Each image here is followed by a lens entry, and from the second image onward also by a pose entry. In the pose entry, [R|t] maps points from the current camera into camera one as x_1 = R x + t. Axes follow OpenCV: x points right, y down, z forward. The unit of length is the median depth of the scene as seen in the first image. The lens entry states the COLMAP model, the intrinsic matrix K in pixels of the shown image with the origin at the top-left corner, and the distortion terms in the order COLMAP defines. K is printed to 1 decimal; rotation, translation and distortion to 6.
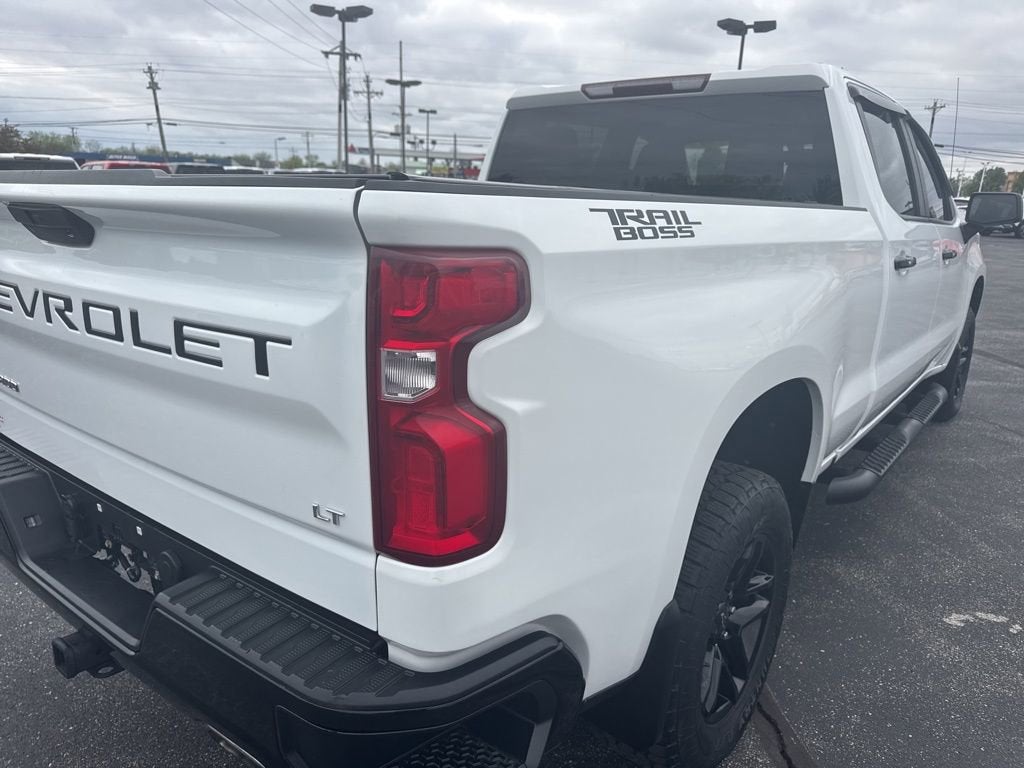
lens RADIAL K [[722.8, 0, 521.3], [0, 722.8, 394.6], [0, 0, 1]] dist [0.032128, -0.047335]
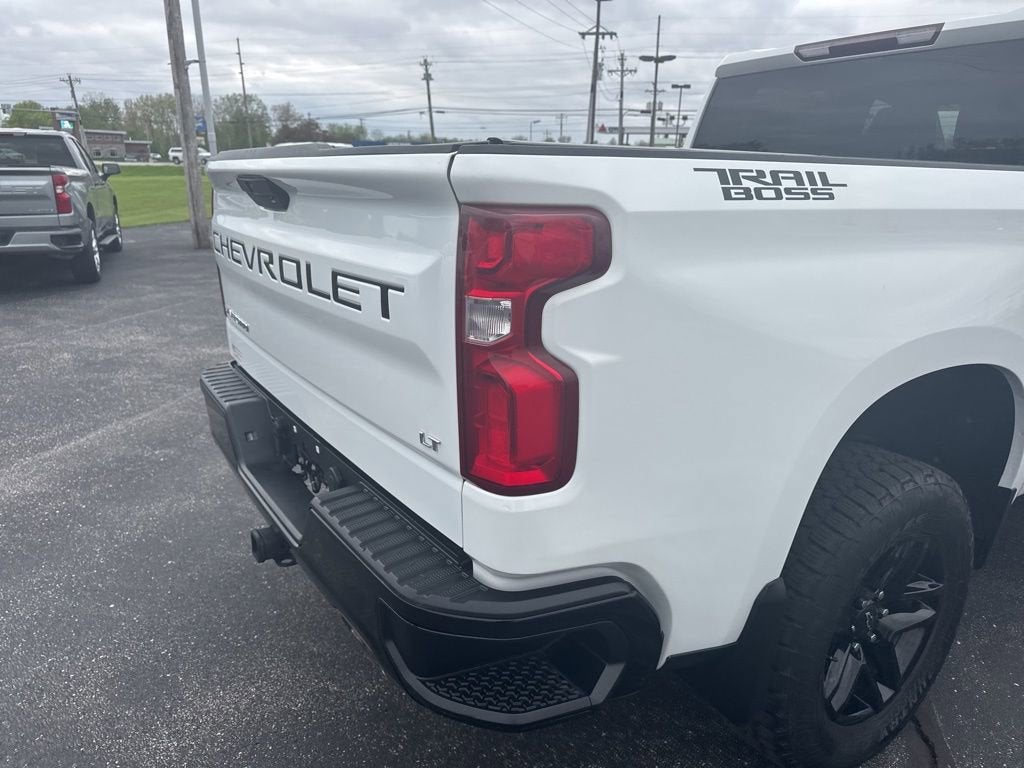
lens RADIAL K [[722.8, 0, 507.5], [0, 722.8, 394.4], [0, 0, 1]] dist [0.032128, -0.047335]
pose [[0.941859, 0.080664, -0.326182, 0.169538], [-0.071992, 0.996658, 0.038592, 0.028883], [0.328205, -0.012866, 0.944519, -0.032065]]
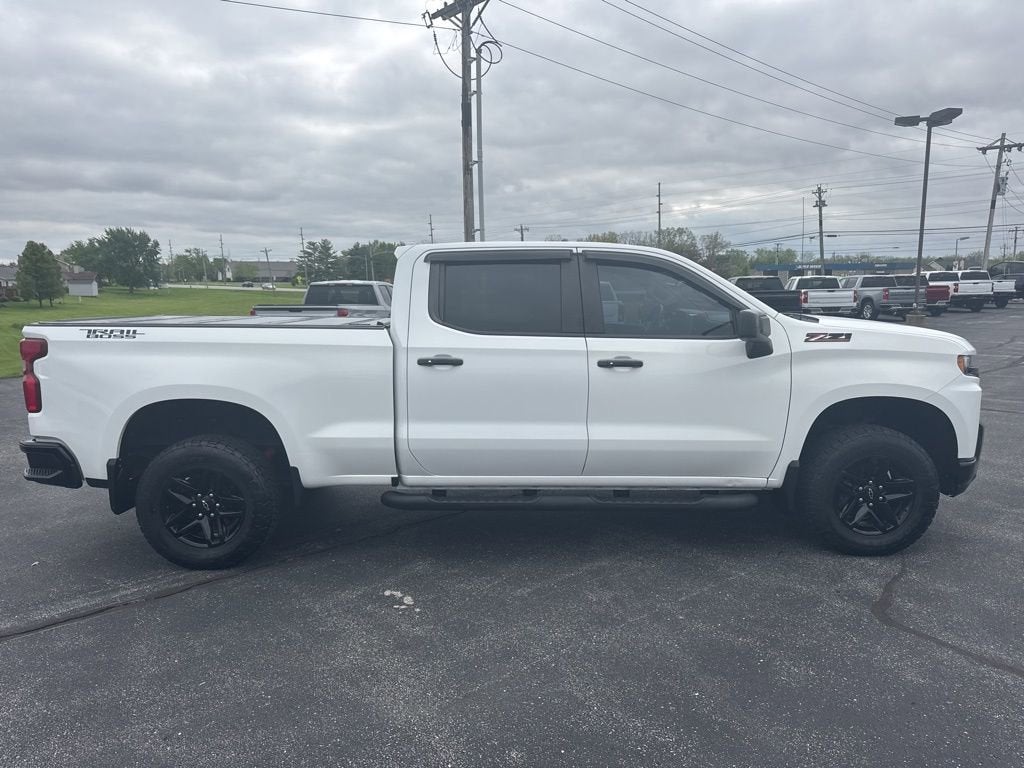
lens RADIAL K [[722.8, 0, 508.9], [0, 722.8, 378.1], [0, 0, 1]] dist [0.032128, -0.047335]
pose [[0.629841, 0.057029, -0.774628, 3.615897], [-0.179461, 0.981001, -0.073695, -0.111586], [0.755708, 0.185432, 0.628109, 0.310256]]
